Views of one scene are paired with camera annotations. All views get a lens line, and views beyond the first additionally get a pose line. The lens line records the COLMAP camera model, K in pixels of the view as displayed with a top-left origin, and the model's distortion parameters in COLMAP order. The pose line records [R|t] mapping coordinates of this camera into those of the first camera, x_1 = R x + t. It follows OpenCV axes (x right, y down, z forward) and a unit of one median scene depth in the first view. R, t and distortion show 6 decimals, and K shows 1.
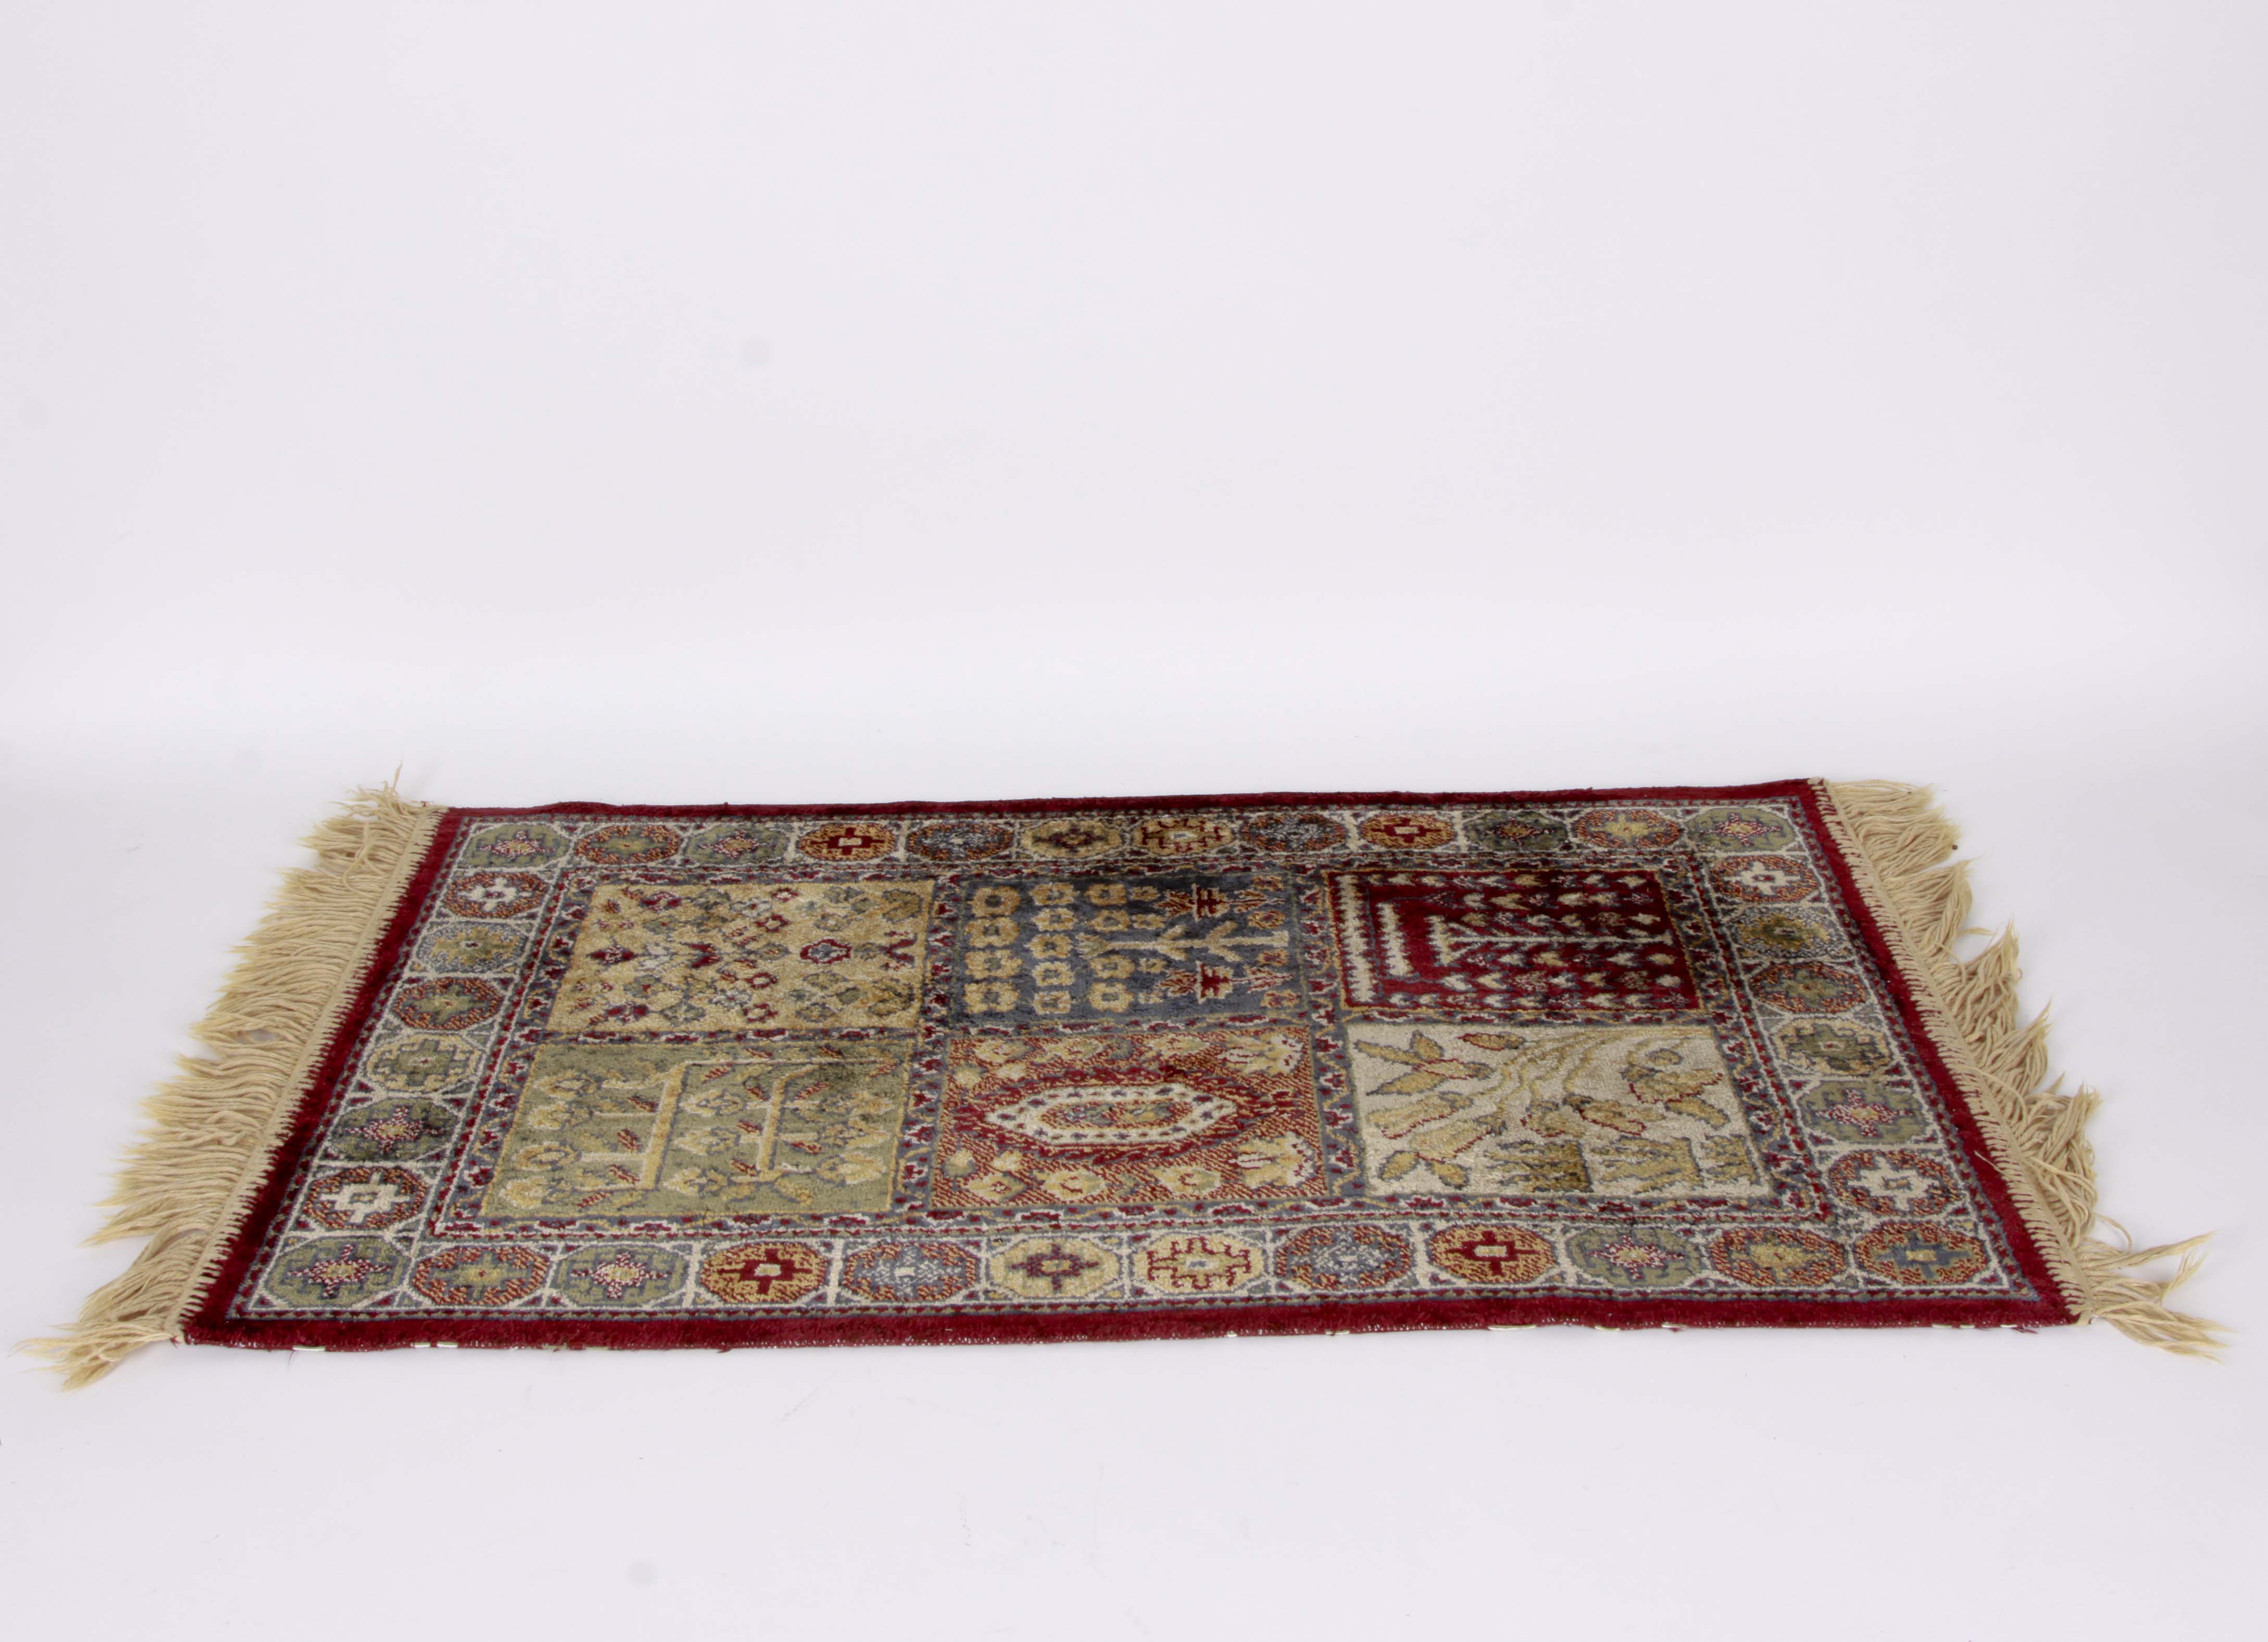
lens RADIAL K [[2739.6, 0, 1144.1], [0, 2739.6, 762.7], [0, 0, 1]] dist [-0.128901, 0.059377]
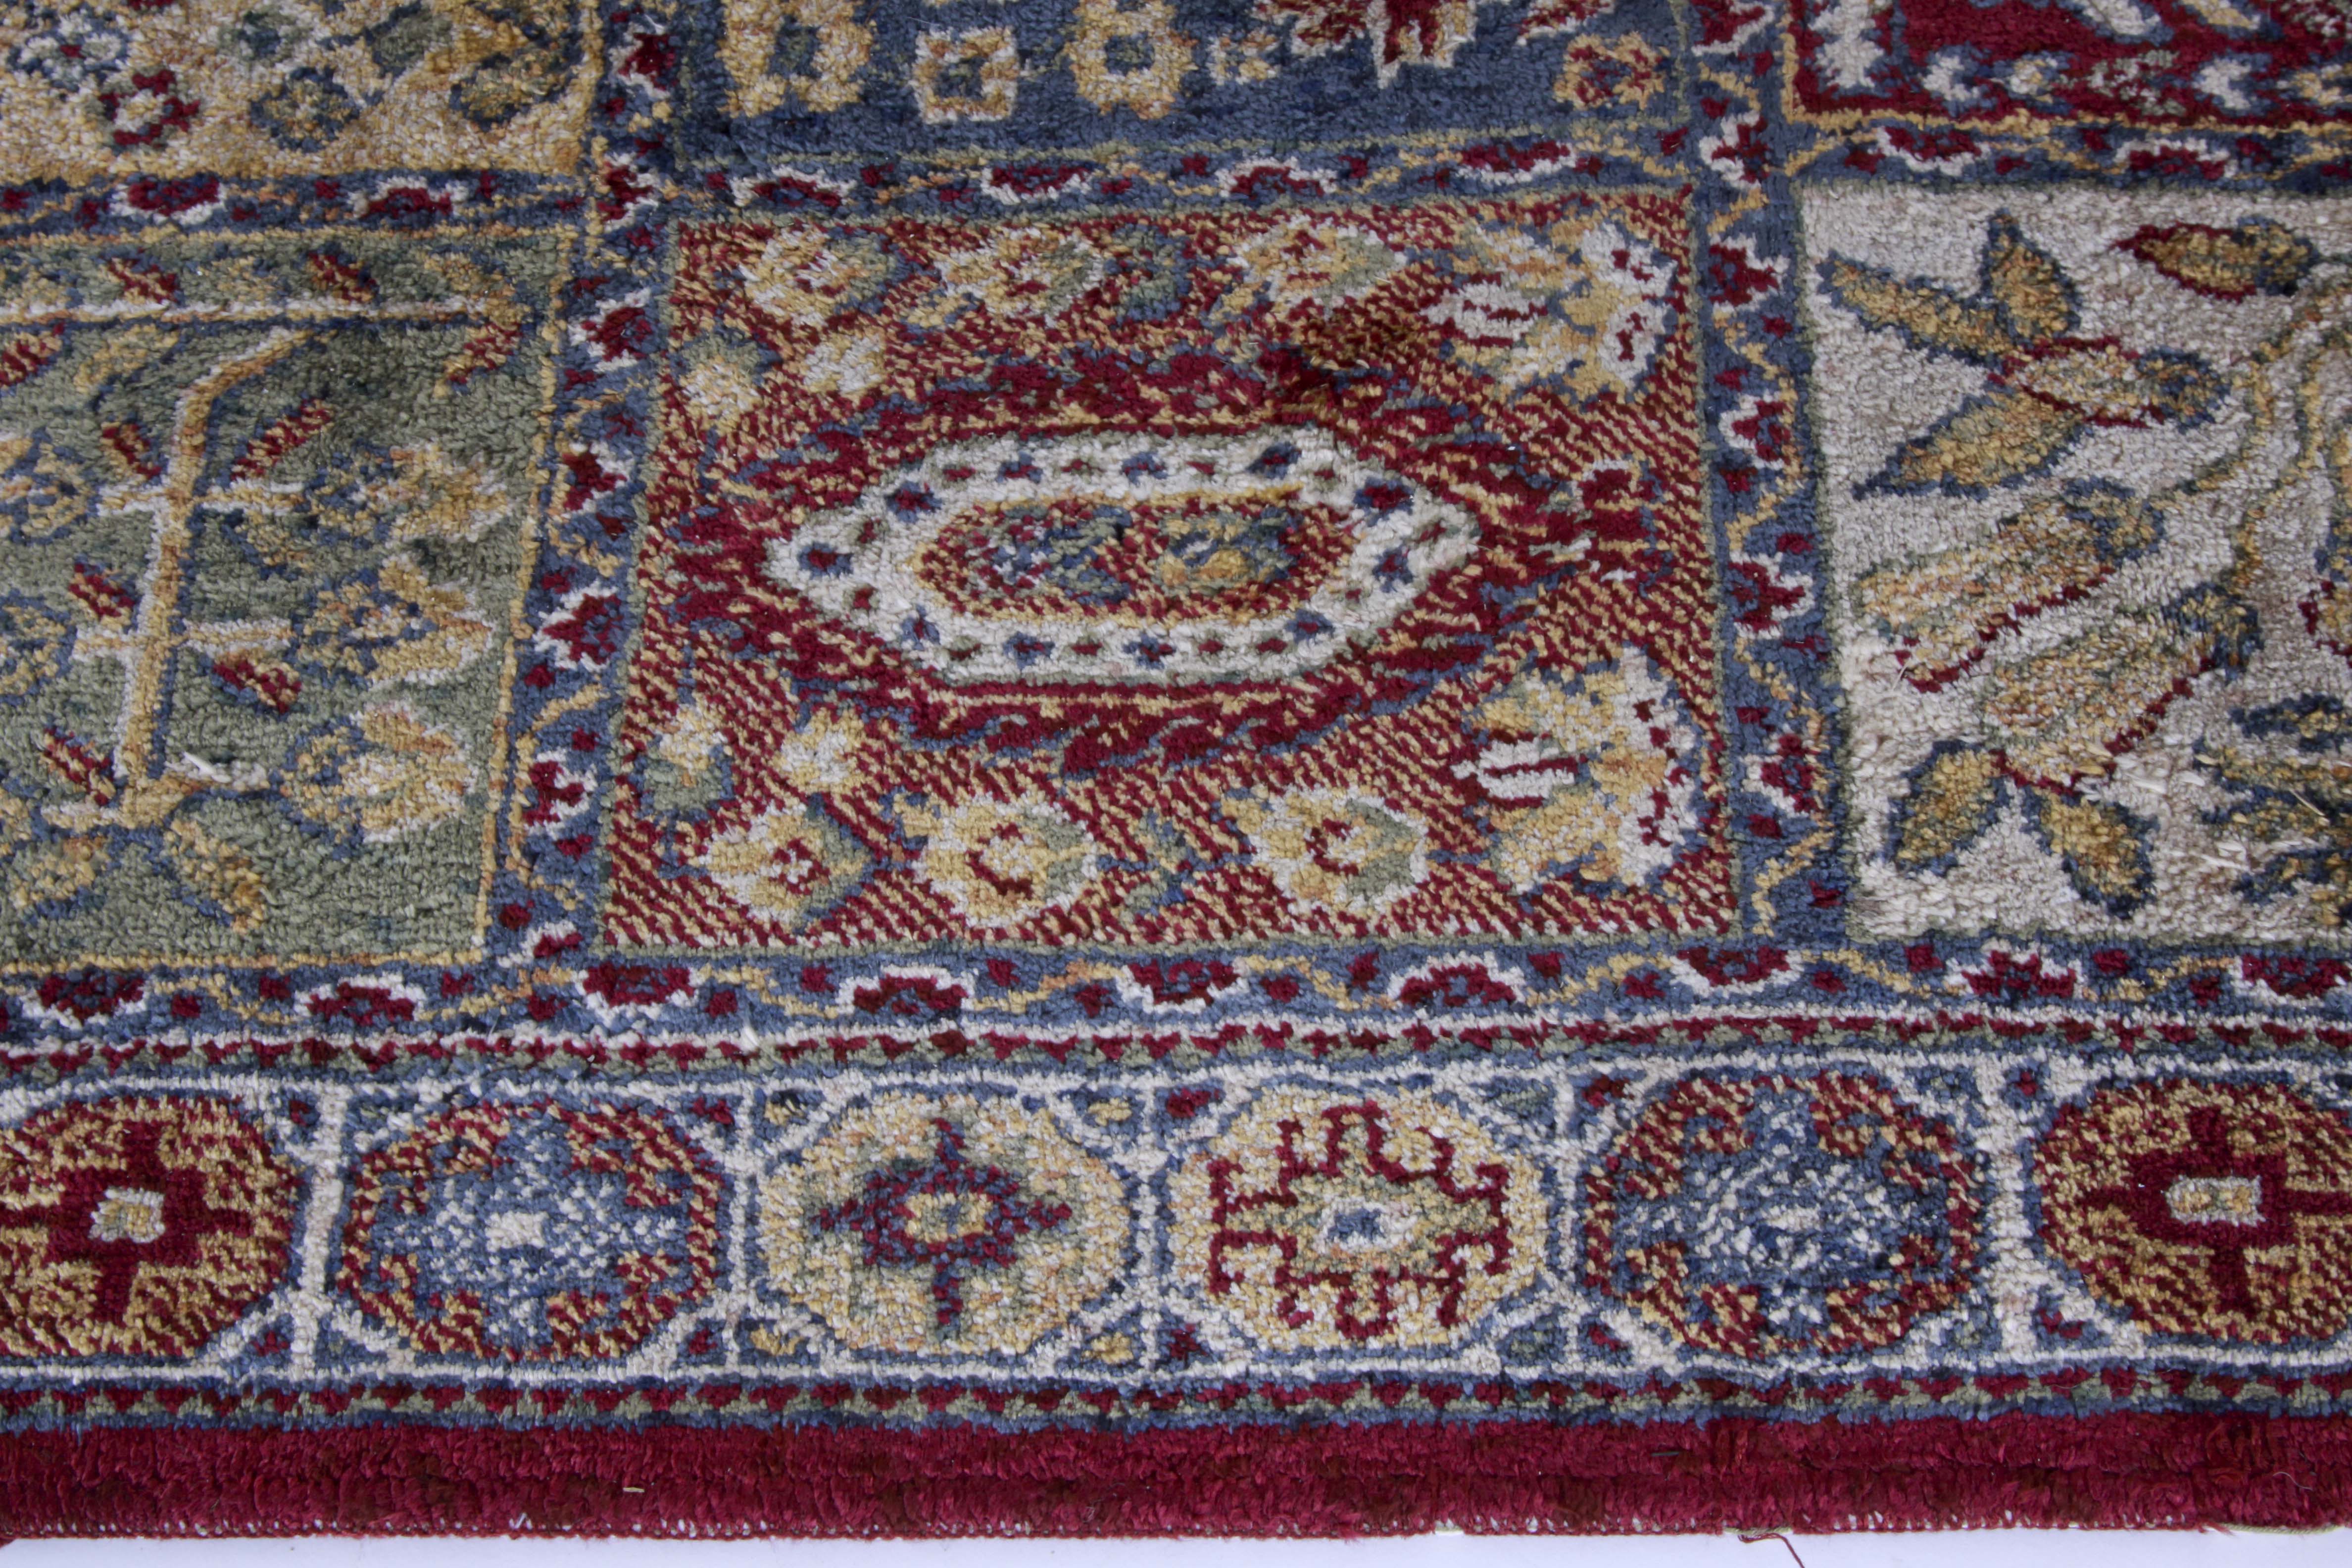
lens RADIAL K [[3937.1, 0, 1192.1], [0, 3937.1, 775.5], [0, 0, 1]] dist [-0.019388, 0.123580]
pose [[0.999480, 0.004200, -0.031969, 0.012622], [0.014315, 0.830606, 0.556677, -0.121686], [0.028891, -0.556845, 0.830114, 0.531174]]
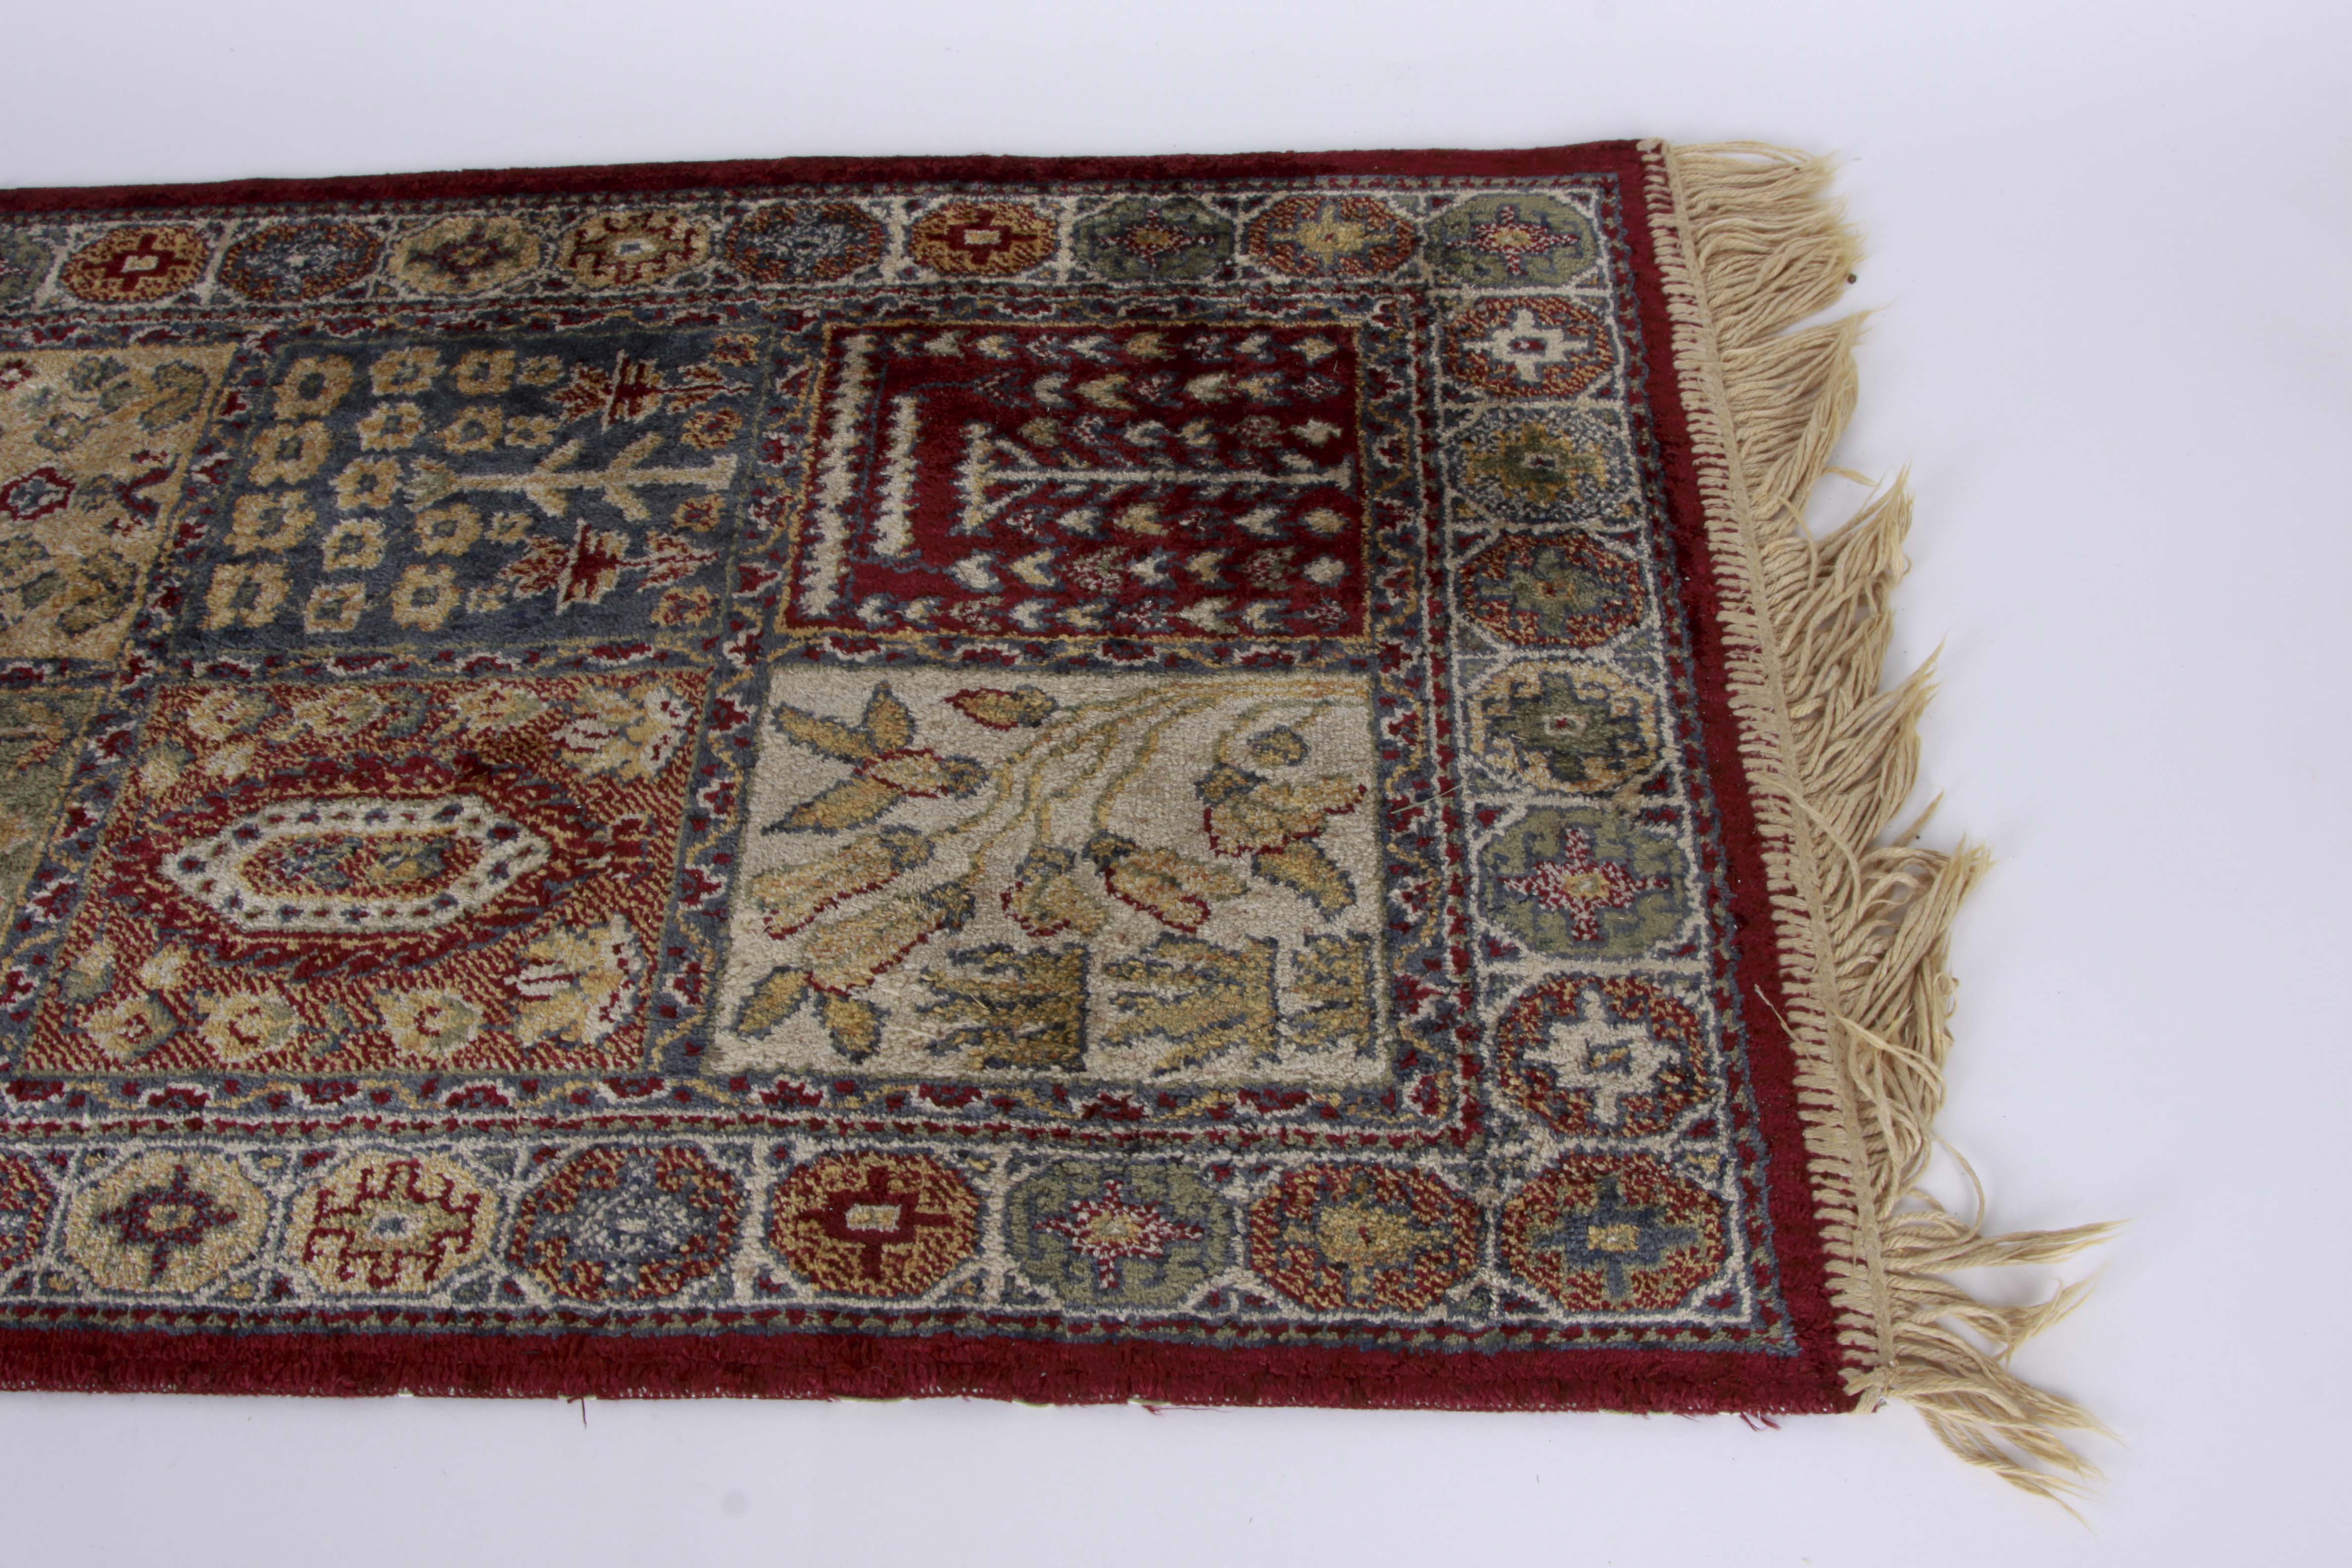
lens RADIAL K [[2551.8, 0, 1202.9], [0, 2551.8, 787.9], [0, 0, 1]] dist [-0.151254, 0.096438]
pose [[0.999752, 0.008139, -0.020725, 0.180488], [0.001113, 0.911356, 0.411619, -0.113188], [0.022238, -0.411540, 0.911121, 0.464988]]
